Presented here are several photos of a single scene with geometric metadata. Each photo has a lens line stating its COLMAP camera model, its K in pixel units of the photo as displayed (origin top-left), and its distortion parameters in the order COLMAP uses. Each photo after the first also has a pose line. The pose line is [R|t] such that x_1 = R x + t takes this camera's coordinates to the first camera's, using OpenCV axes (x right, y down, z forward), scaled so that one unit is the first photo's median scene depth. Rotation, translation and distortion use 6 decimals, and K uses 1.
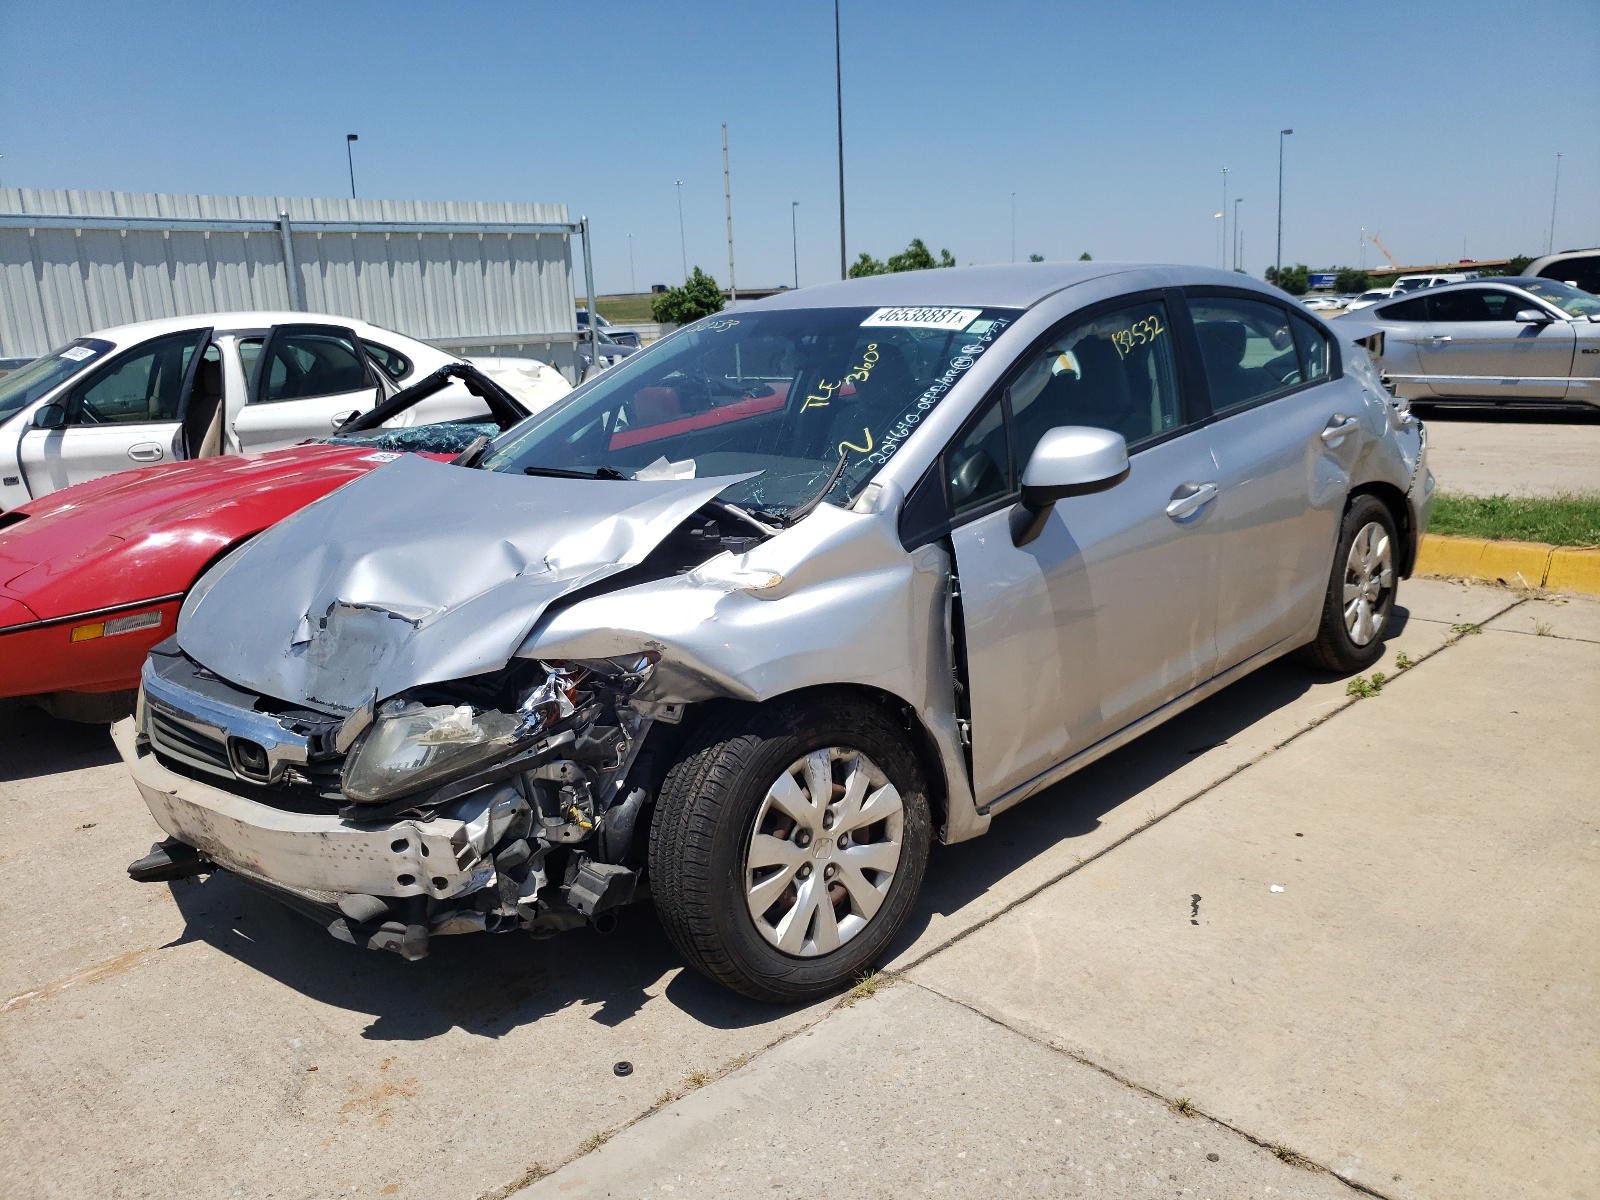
lens RADIAL K [[1302.4, 0, 805.2], [0, 1302.4, 606.9], [0, 0, 1]] dist [0.009069, 0.009340]
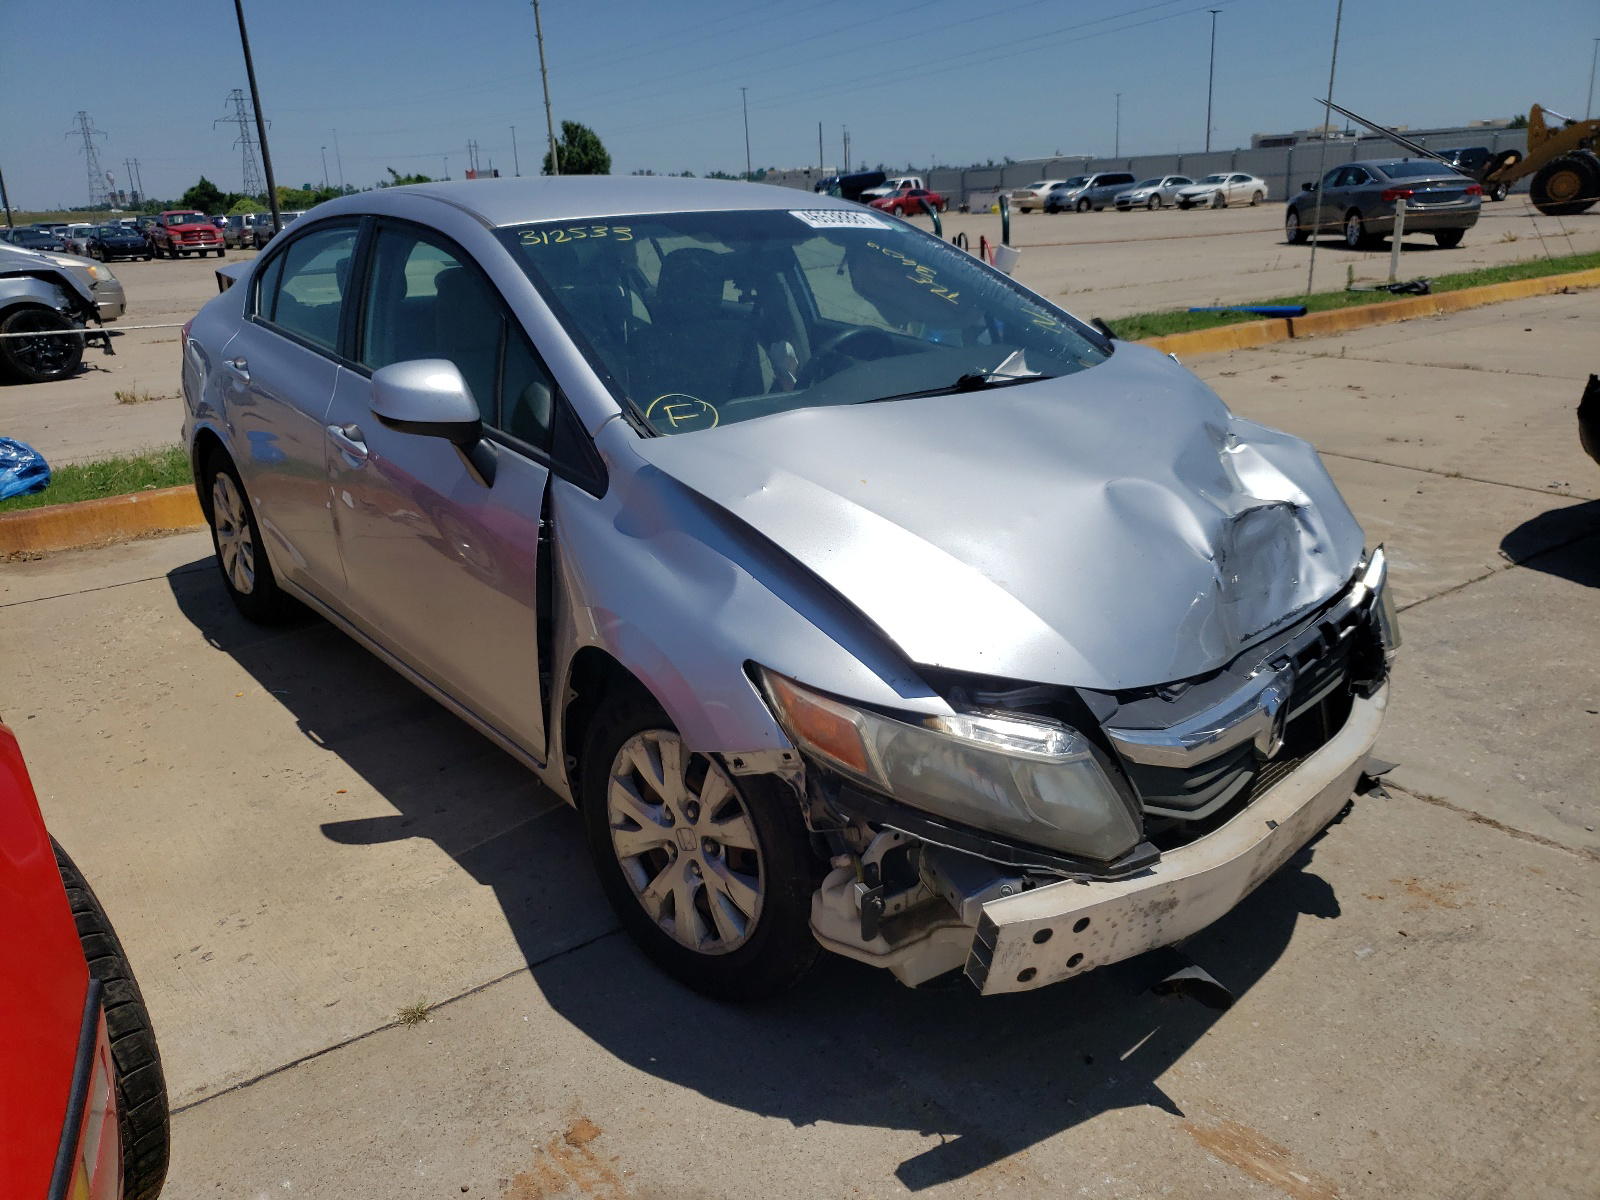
lens RADIAL K [[1302.4, 0, 805.2], [0, 1302.4, 606.9], [0, 0, 1]] dist [0.009069, 0.009340]
pose [[0.081322, -0.262914, 0.961386, -1.229267], [0.253015, 0.938429, 0.235233, -0.227268], [-0.964038, 0.224115, 0.142836, 1.150960]]
